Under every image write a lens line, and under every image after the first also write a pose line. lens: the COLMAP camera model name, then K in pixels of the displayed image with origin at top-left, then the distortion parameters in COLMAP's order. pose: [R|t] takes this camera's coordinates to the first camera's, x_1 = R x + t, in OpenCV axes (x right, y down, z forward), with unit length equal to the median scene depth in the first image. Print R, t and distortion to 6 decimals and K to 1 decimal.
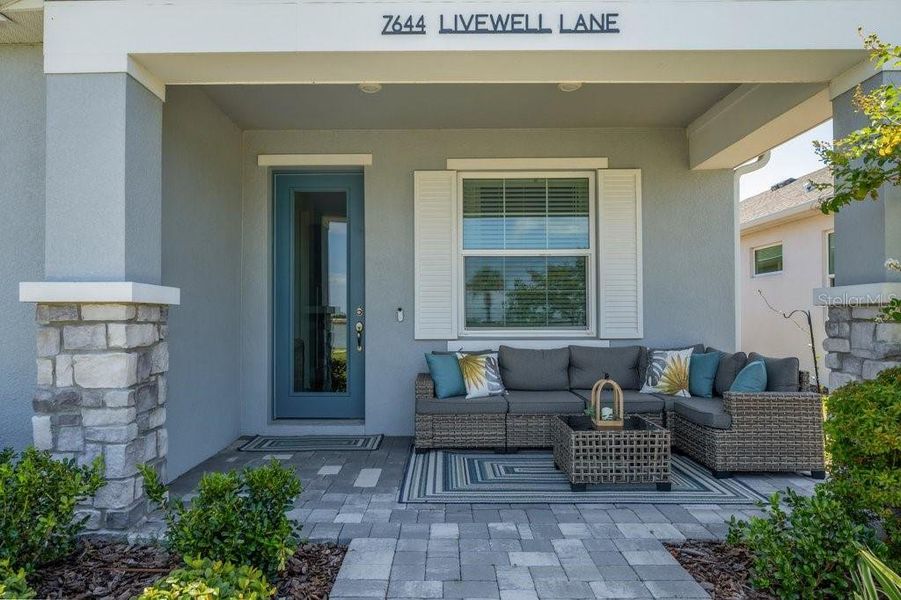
lens RADIAL K [[628.8, 0, 446.5], [0, 628.8, 301.6], [0, 0, 1]] dist [0.003277, 0.000574]
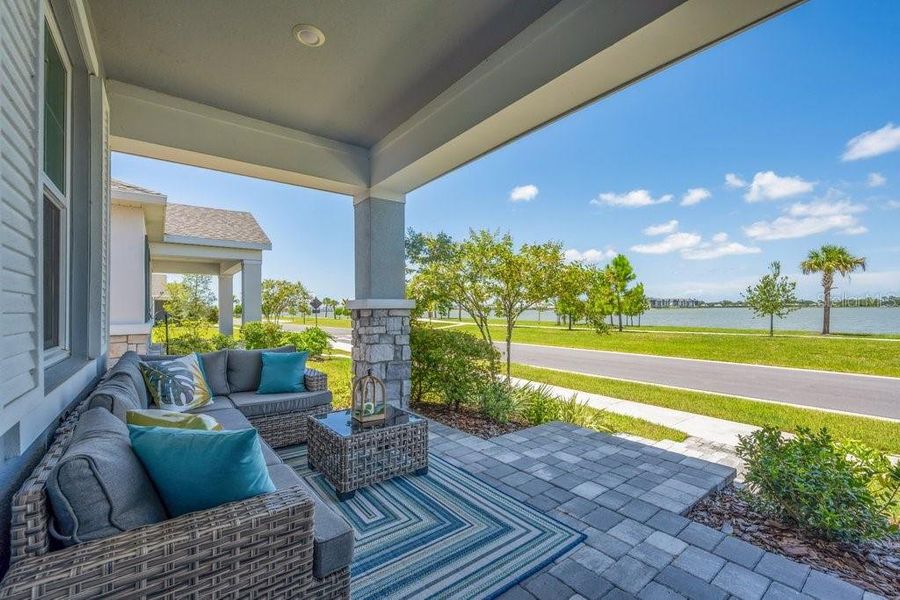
lens RADIAL K [[374.1, 0, 449.0], [0, 374.1, 308.1], [0, 0, 1]] dist [-0.000689, -0.000119]
pose [[-0.609809, 0.009554, 0.792491, -0.358193], [-0.006545, 0.999833, -0.017090, 0.026090], [-0.792521, -0.015609, -0.609644, 1.444184]]
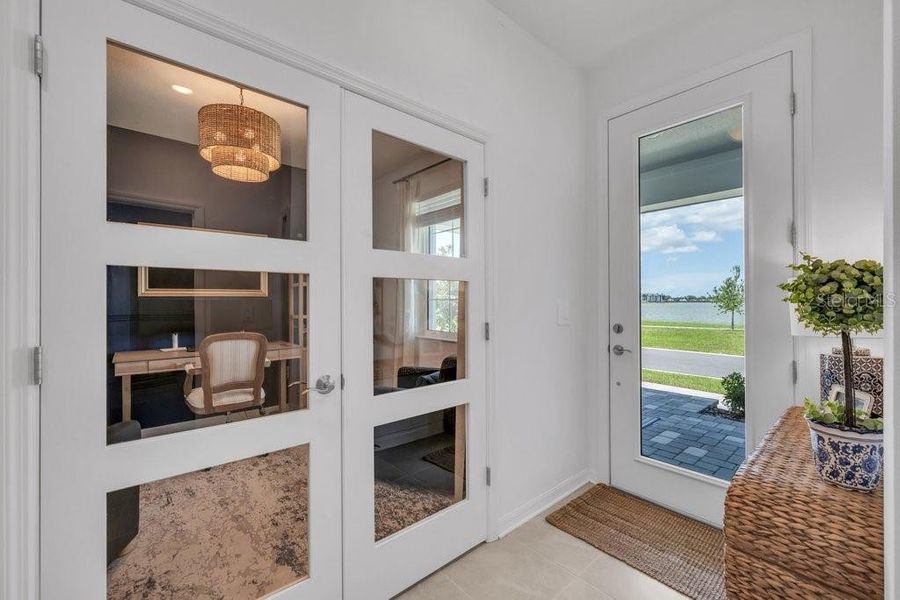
lens RADIAL K [[367.5, 0, 455.8], [0, 367.5, 302.4], [0, 0, 1]] dist [0.000135, -0.000065]
pose [[-0.661405, 0.005872, 0.750006, -0.501918], [-0.010161, 0.999807, -0.016788, -0.008992], [-0.749960, -0.018724, -0.661218, 2.201355]]
